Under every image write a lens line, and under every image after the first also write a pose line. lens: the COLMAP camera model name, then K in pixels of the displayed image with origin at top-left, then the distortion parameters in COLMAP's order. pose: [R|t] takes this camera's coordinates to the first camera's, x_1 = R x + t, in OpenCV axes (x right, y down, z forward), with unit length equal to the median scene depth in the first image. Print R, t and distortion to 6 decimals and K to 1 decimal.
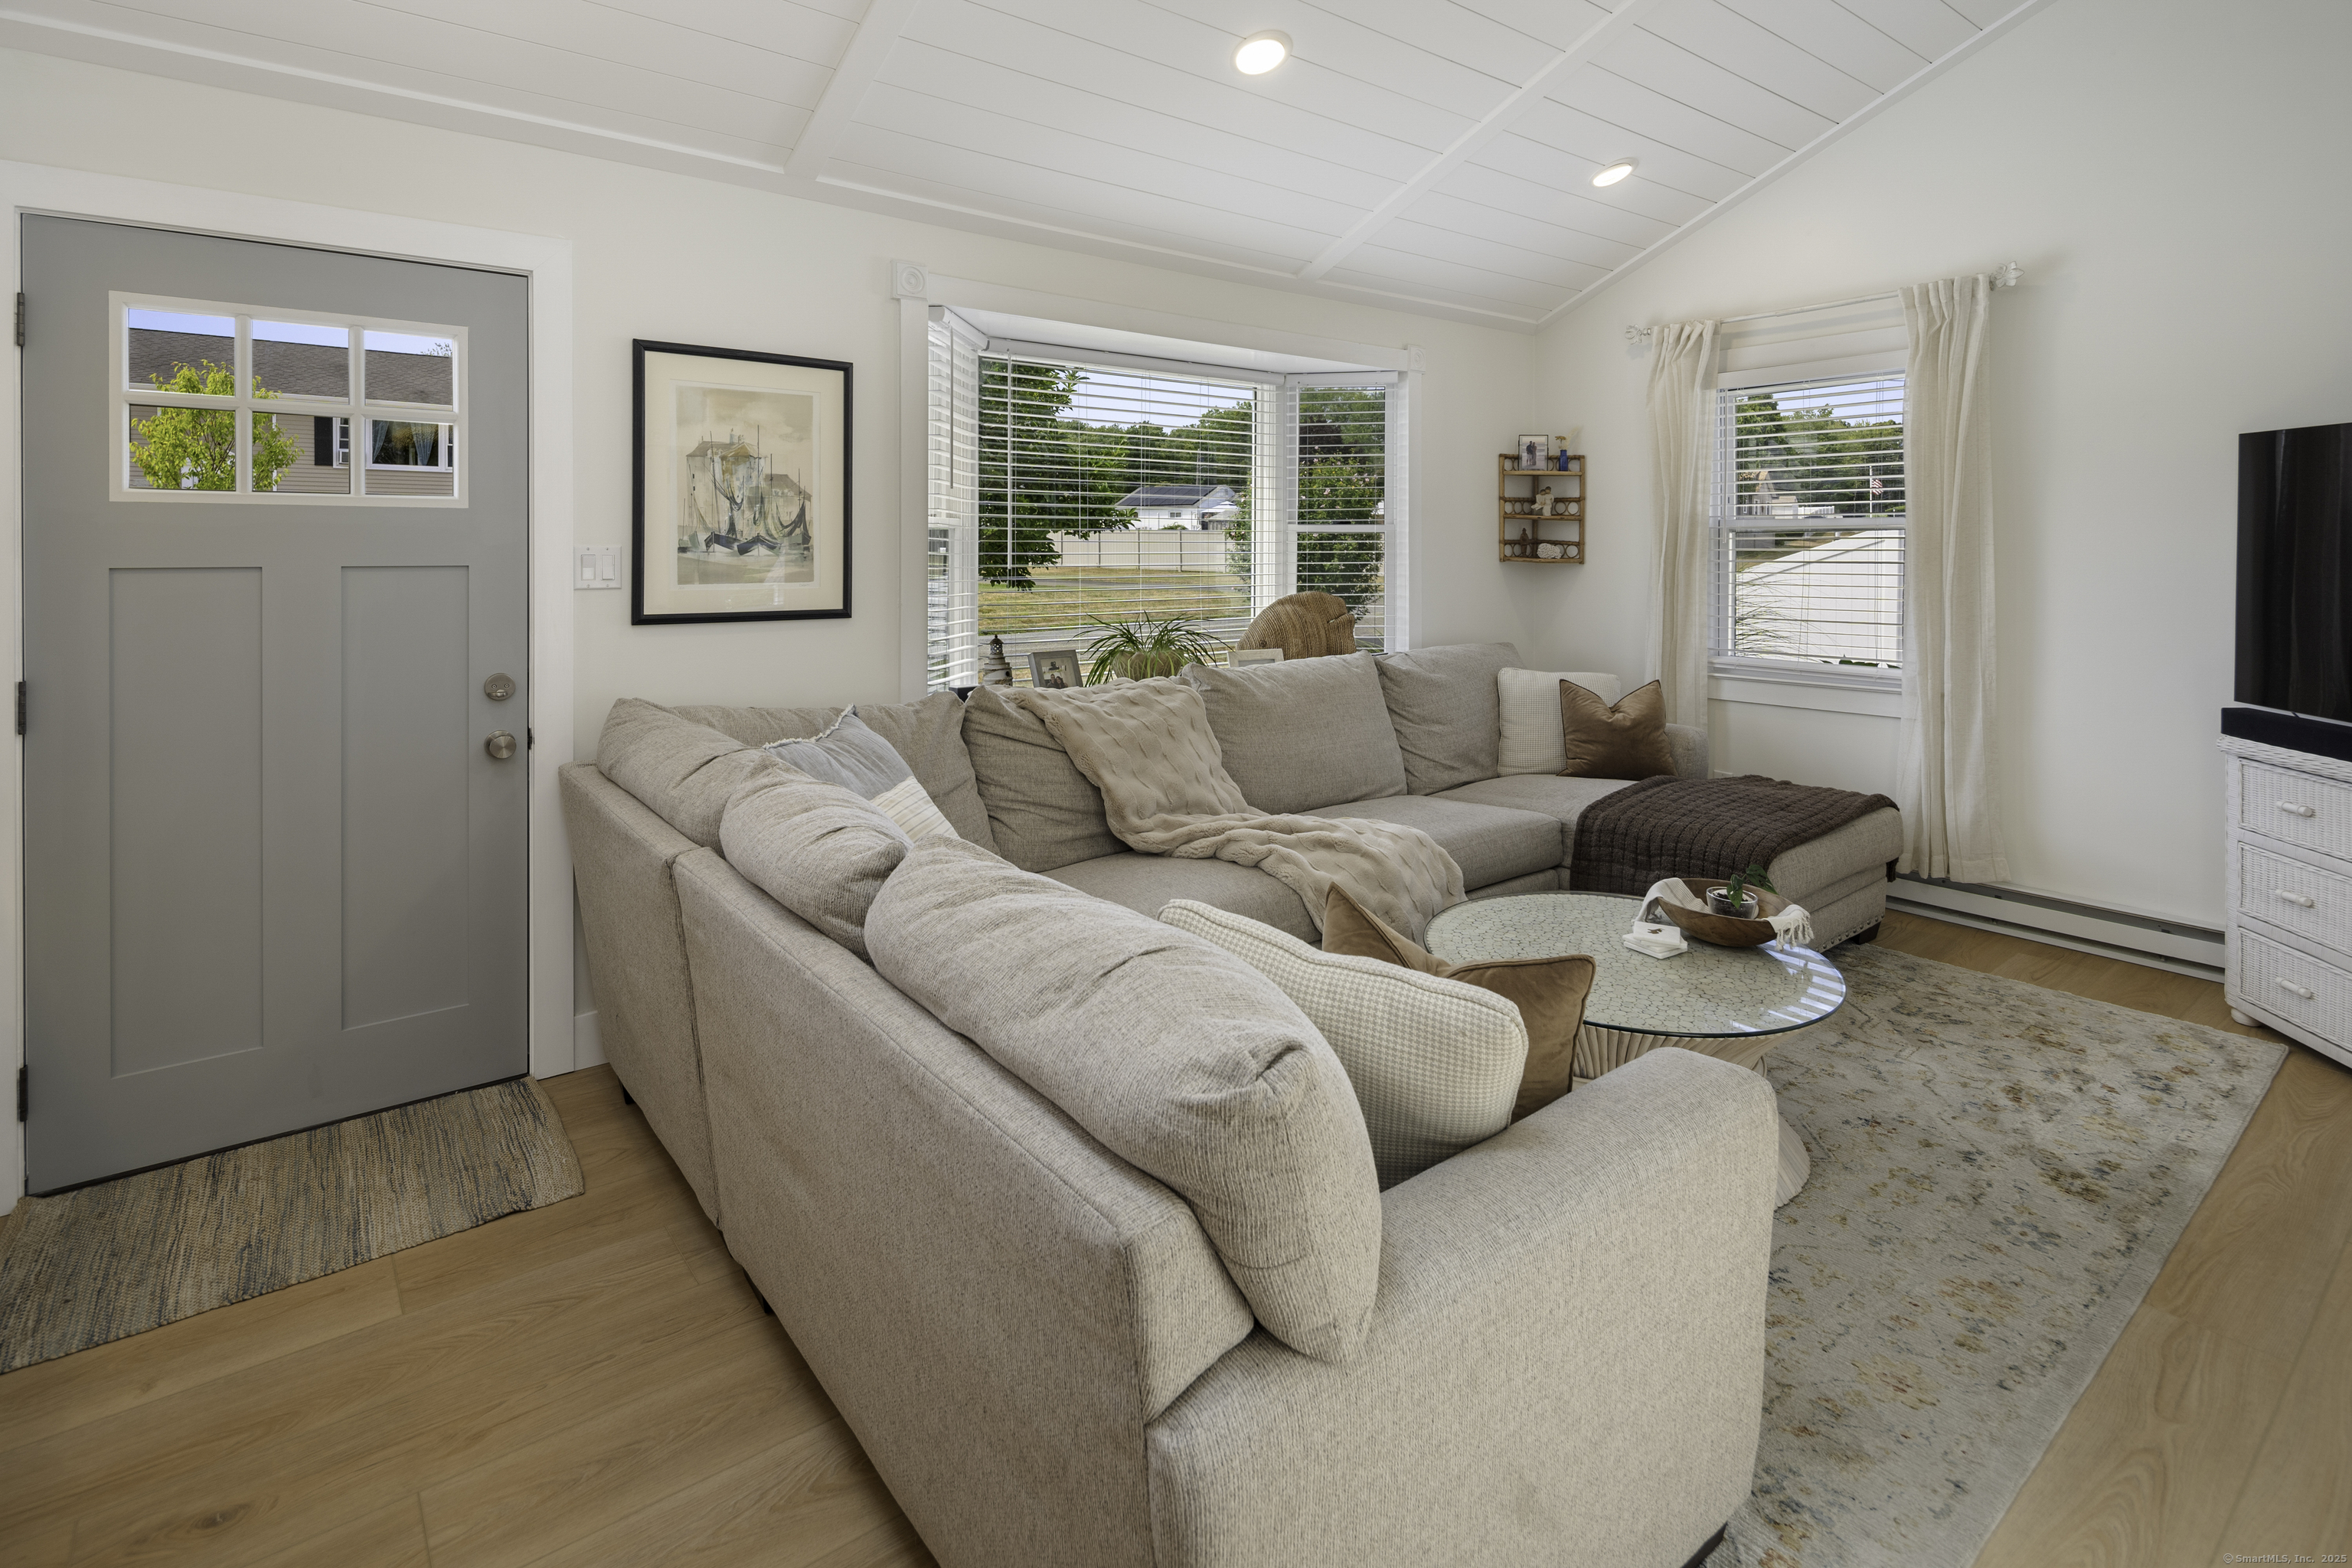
lens RADIAL K [[1173.9, 0, 1168.9], [0, 1173.9, 545.8], [0, 0, 1]] dist [0.006652, -0.005136]
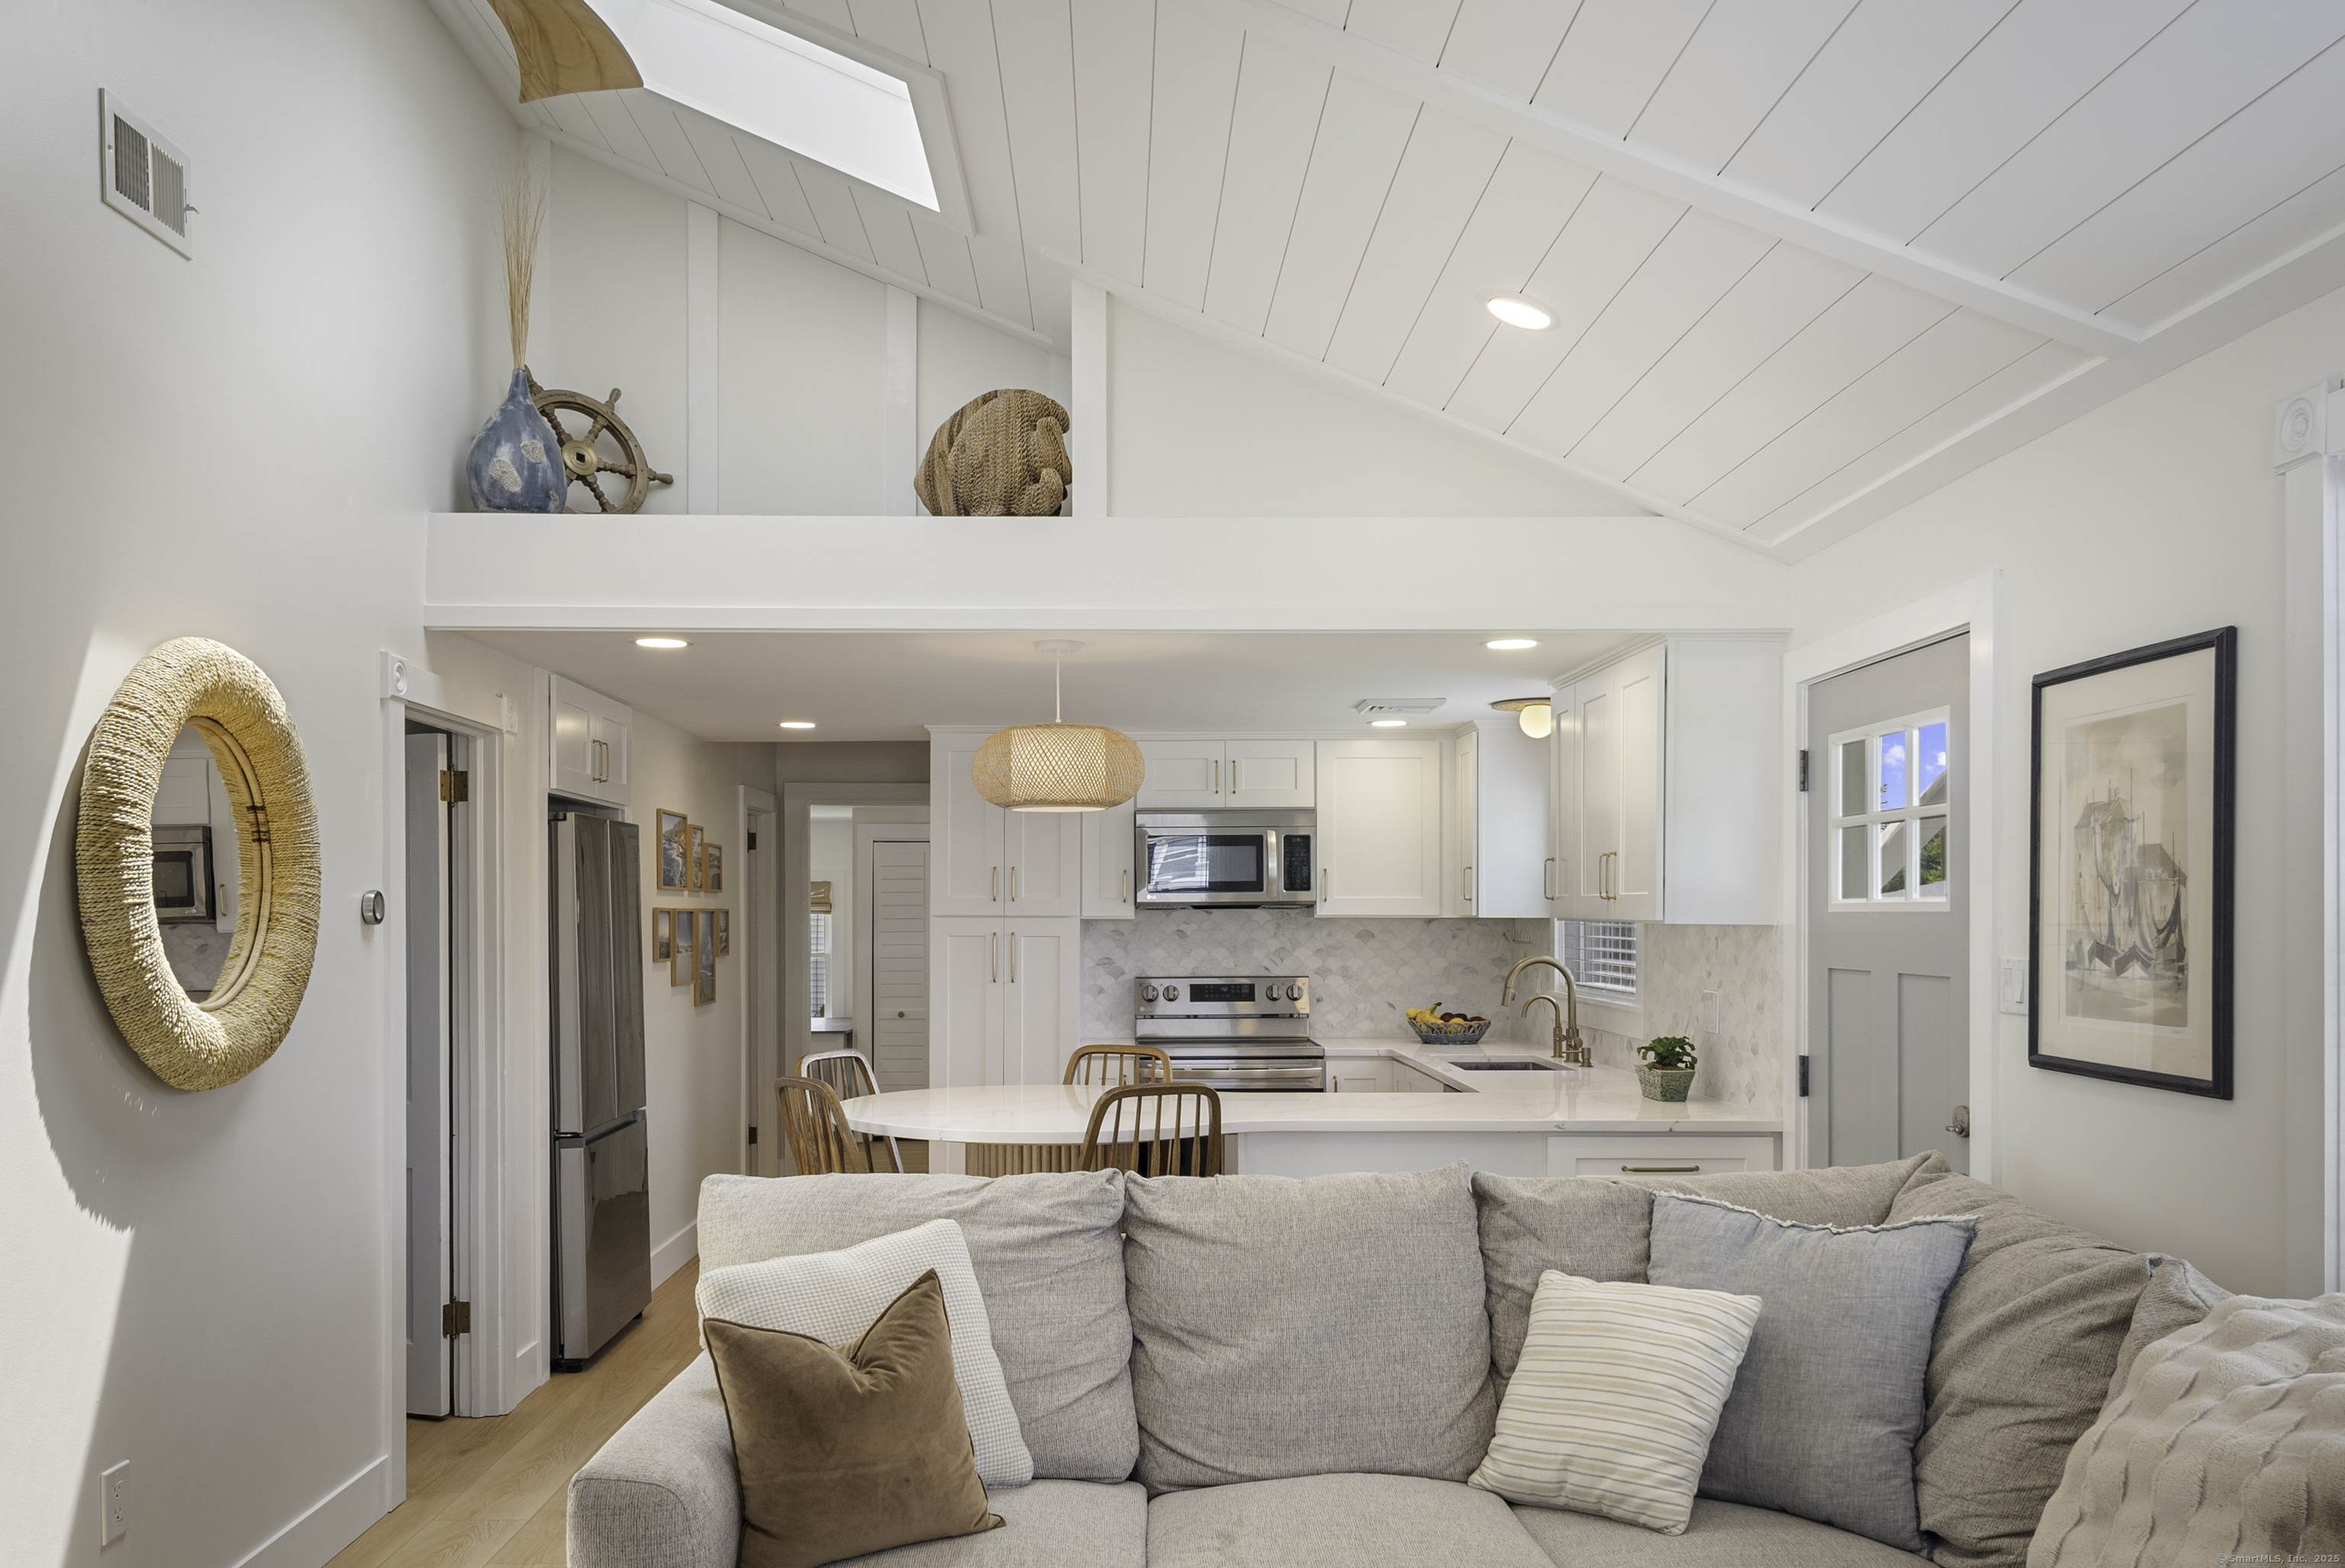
lens RADIAL K [[1800.8, 0, 1140.2], [0, 1800.8, 912.2], [0, 0, 1]] dist [-0.000807, 0.012046]
pose [[-0.606050, -0.006021, -0.795404, 0.716975], [-0.004862, 0.999981, -0.003865, -0.019940], [0.795412, 0.001525, -0.606067, 1.143787]]
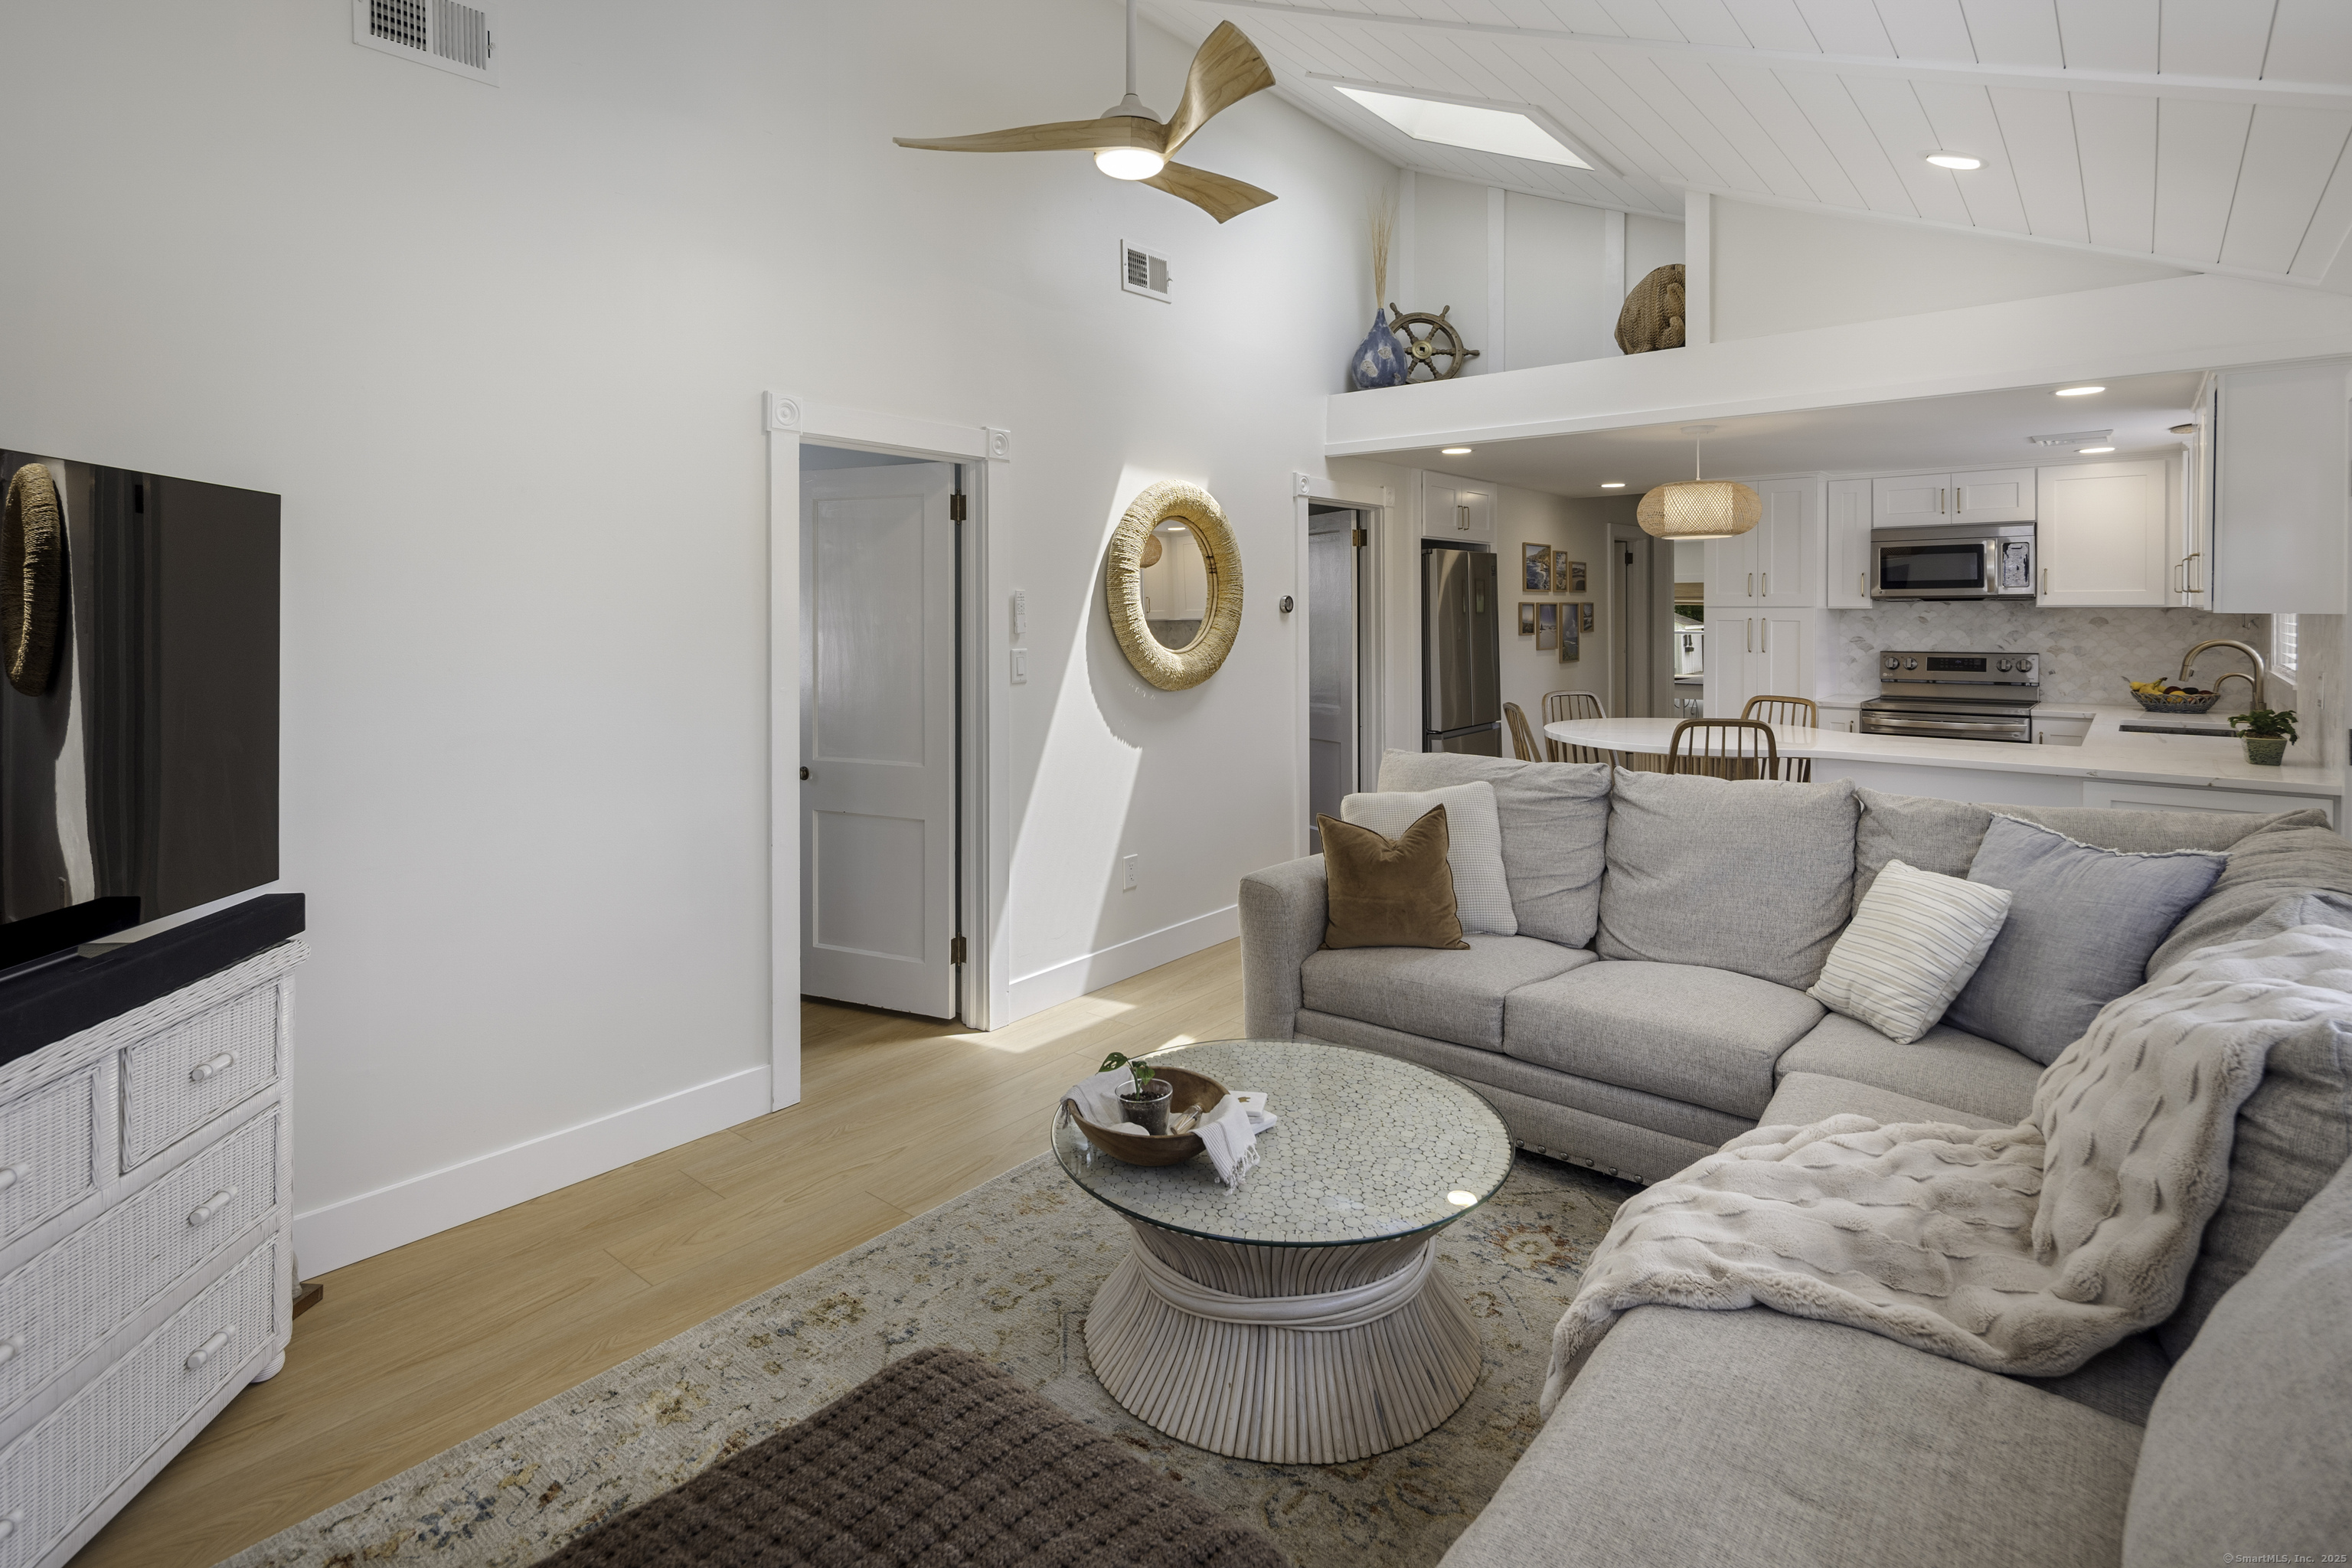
lens RADIAL K [[1173.9, 0, 1166.0], [0, 1173.9, 620.0], [0, 0, 1]] dist [0.006652, -0.005136]
pose [[-0.978571, 0.000989, -0.205906, 0.530621], [-0.001663, 0.999918, 0.012707, -0.024398], [0.205902, 0.012777, -0.978489, 1.498733]]
